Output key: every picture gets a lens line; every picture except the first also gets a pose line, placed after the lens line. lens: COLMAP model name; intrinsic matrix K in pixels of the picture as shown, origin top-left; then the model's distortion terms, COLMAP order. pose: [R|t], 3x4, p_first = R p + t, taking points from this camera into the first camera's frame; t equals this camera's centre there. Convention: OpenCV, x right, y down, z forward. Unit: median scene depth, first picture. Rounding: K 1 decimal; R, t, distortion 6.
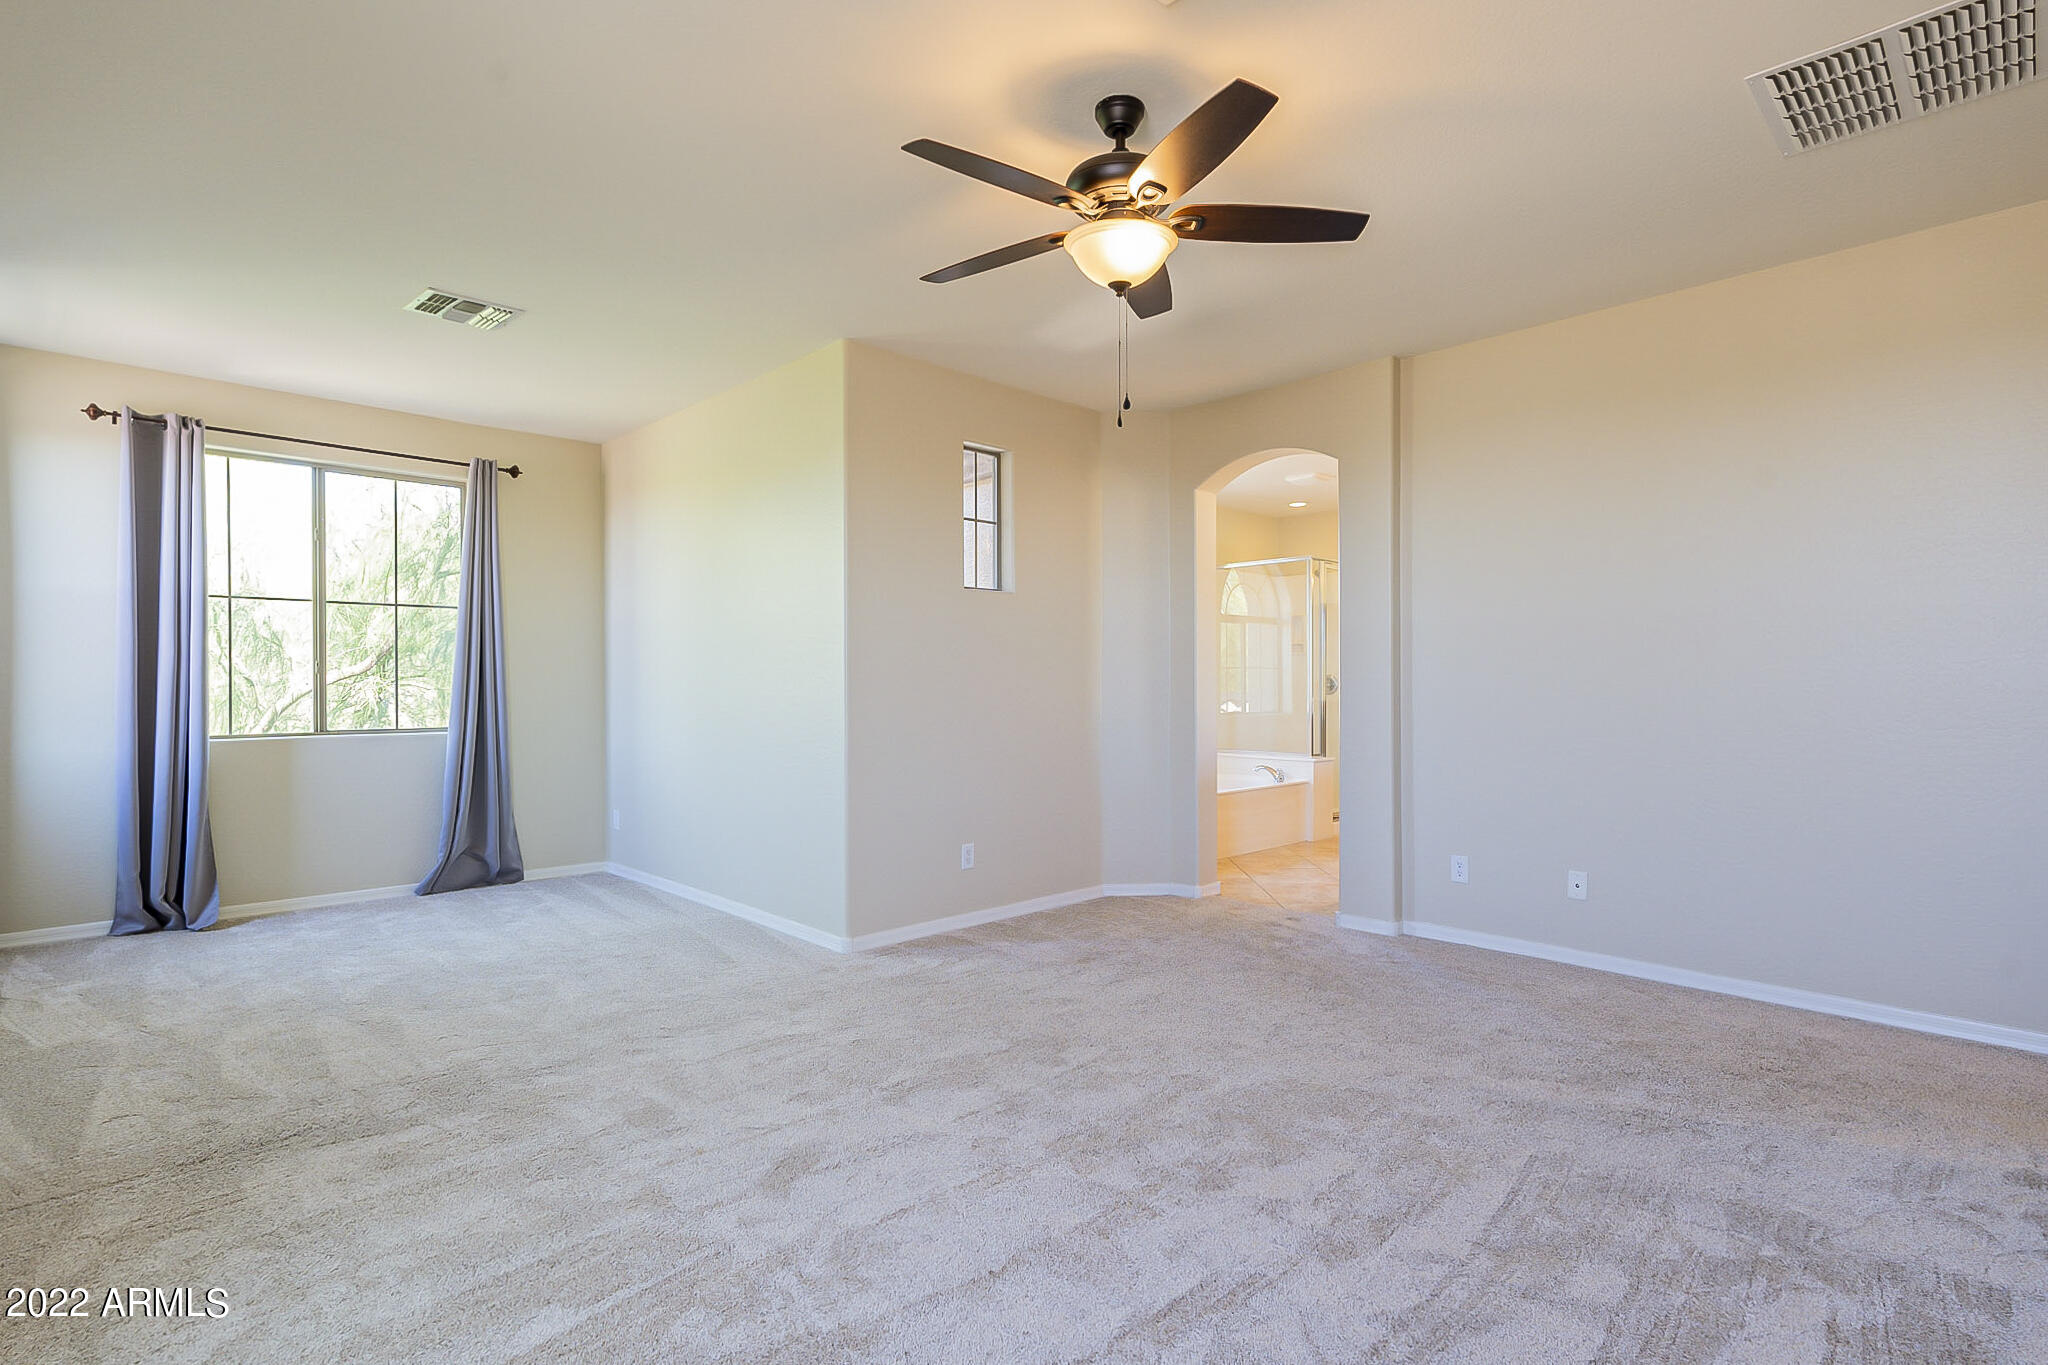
lens RADIAL K [[1010.9, 0, 1019.3], [0, 1010.9, 678.3], [0, 0, 1]] dist [0.001046, 0.000130]
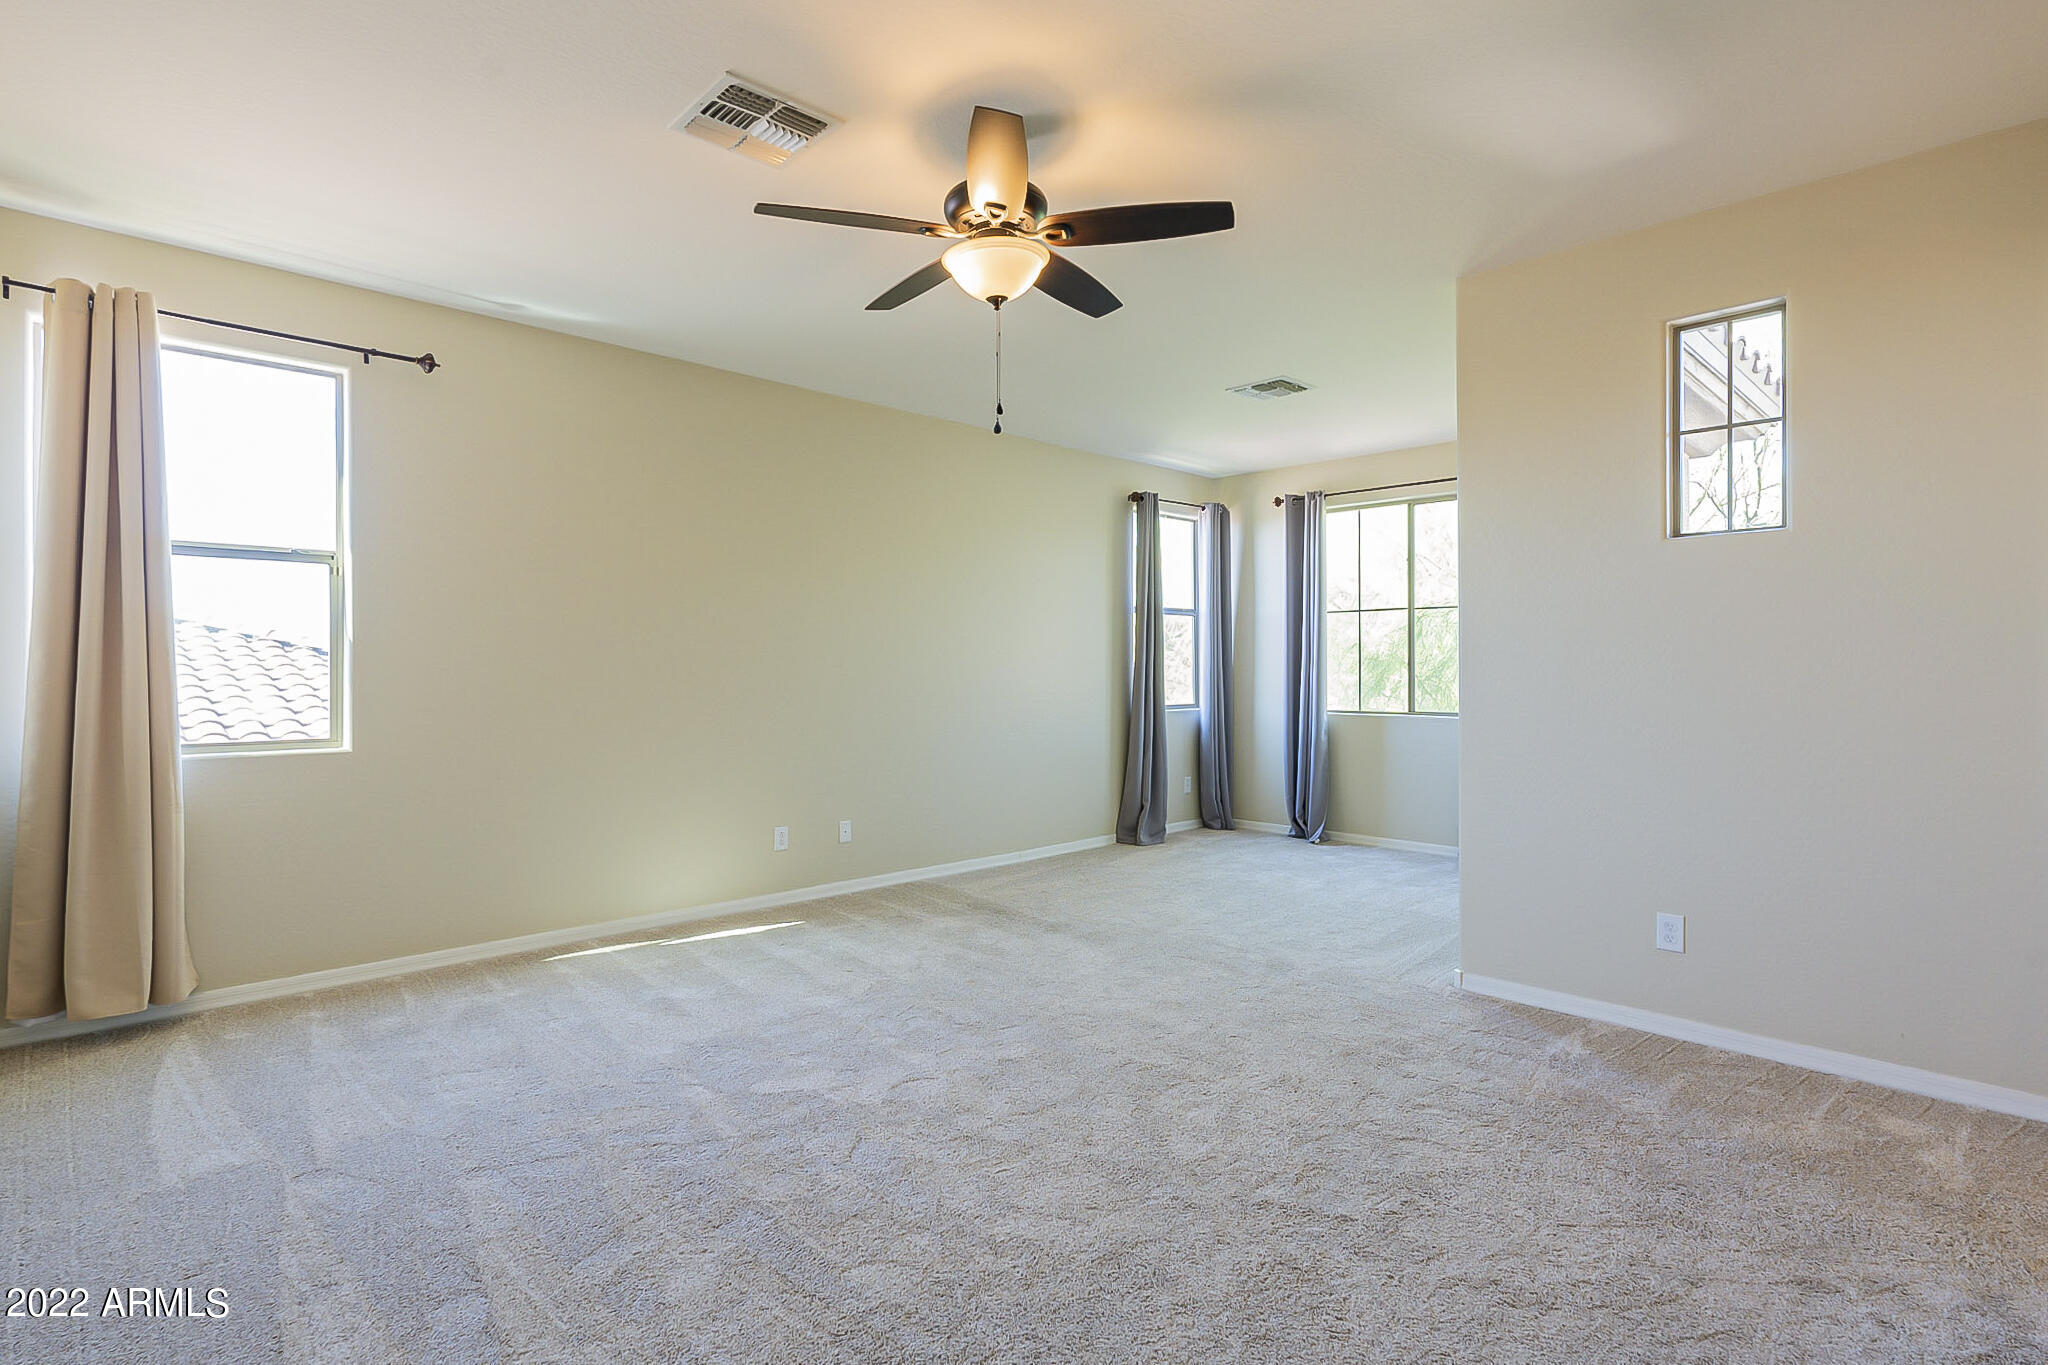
lens RADIAL K [[1010.9, 0, 1019.3], [0, 1010.9, 675.5], [0, 0, 1]] dist [0.001046, 0.000130]
pose [[0.004069, 0.007043, -0.999967, 0.634310], [0.001477, 0.999974, 0.007049, -0.002873], [0.999991, -0.001505, 0.004059, 0.562682]]
